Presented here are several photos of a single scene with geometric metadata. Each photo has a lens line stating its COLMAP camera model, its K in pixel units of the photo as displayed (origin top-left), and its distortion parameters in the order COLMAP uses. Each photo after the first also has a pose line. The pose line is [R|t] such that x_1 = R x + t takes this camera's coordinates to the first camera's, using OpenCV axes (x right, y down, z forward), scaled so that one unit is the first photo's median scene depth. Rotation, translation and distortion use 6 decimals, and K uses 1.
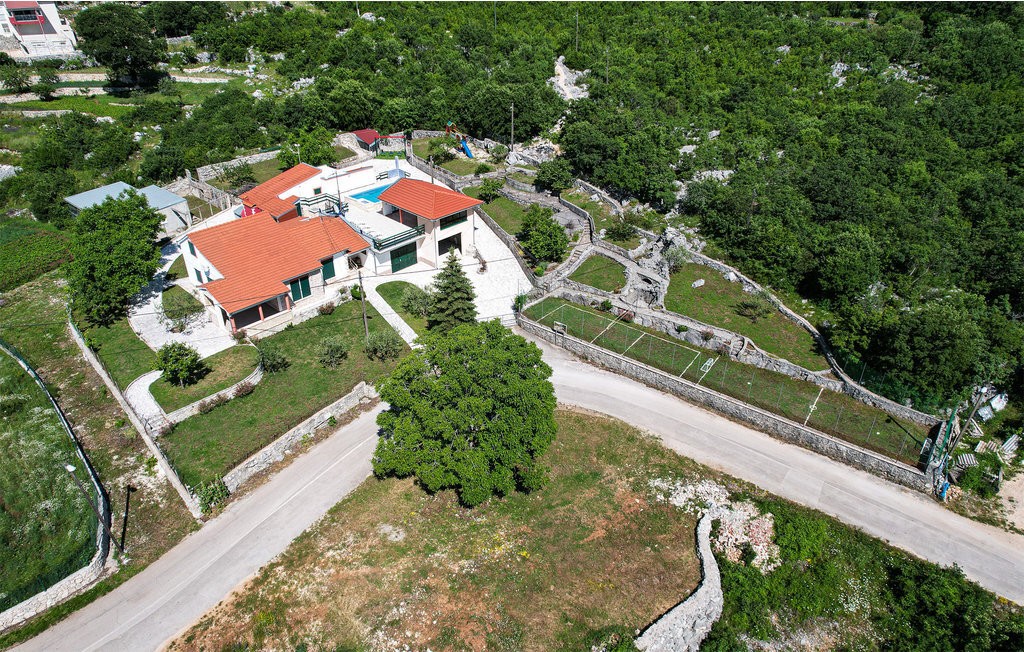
lens RADIAL K [[652.7, 0, 512.0], [0, 652.7, 326.0], [0, 0, 1]] dist [-0.076840, 0.071392]
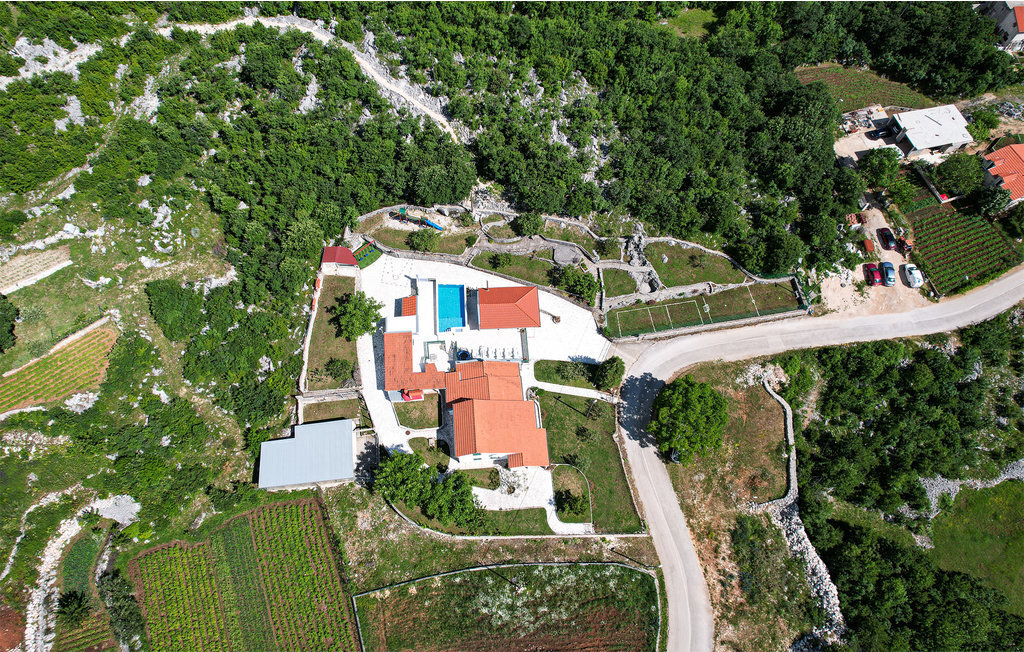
lens RADIAL K [[652.7, 0, 512.0], [0, 652.7, 326.0], [0, 0, 1]] dist [-0.076840, 0.071392]
pose [[0.679497, -0.663029, 0.314127, -0.652327], [0.373211, 0.680986, 0.630057, -1.161051], [-0.631662, -0.310886, 0.710178, -0.073311]]
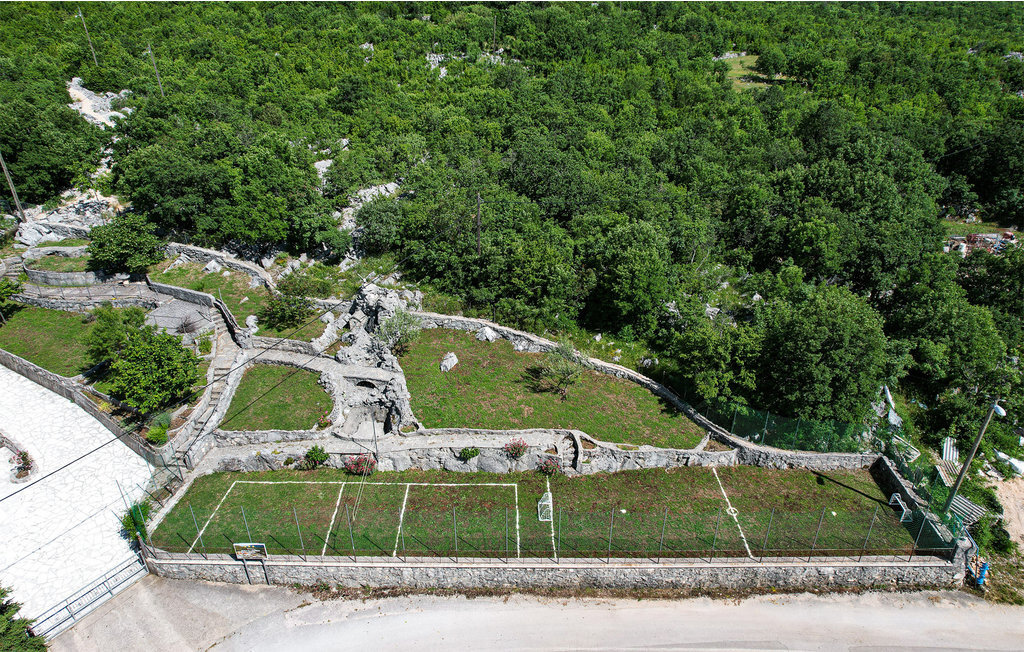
lens RADIAL K [[652.7, 0, 512.0], [0, 652.7, 326.0], [0, 0, 1]] dist [-0.076840, 0.071392]
pose [[0.798313, -0.287731, 0.529062, 0.022645], [0.314073, 0.948473, 0.041918, -0.097193], [-0.513862, 0.132701, 0.847547, 0.424577]]
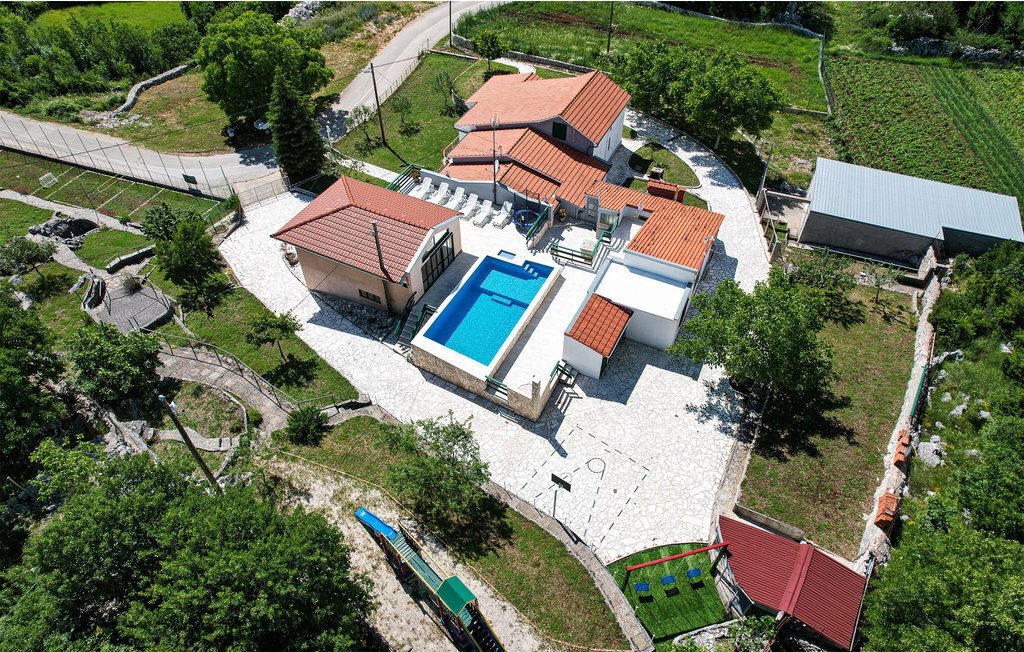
lens RADIAL K [[652.7, 0, 512.0], [0, 652.7, 326.0], [0, 0, 1]] dist [-0.076840, 0.071392]
pose [[-0.954437, 0.213396, -0.208597, -0.114222], [-0.155060, 0.242596, 0.957655, -0.788512], [0.254965, 0.946367, -0.198453, 1.308512]]
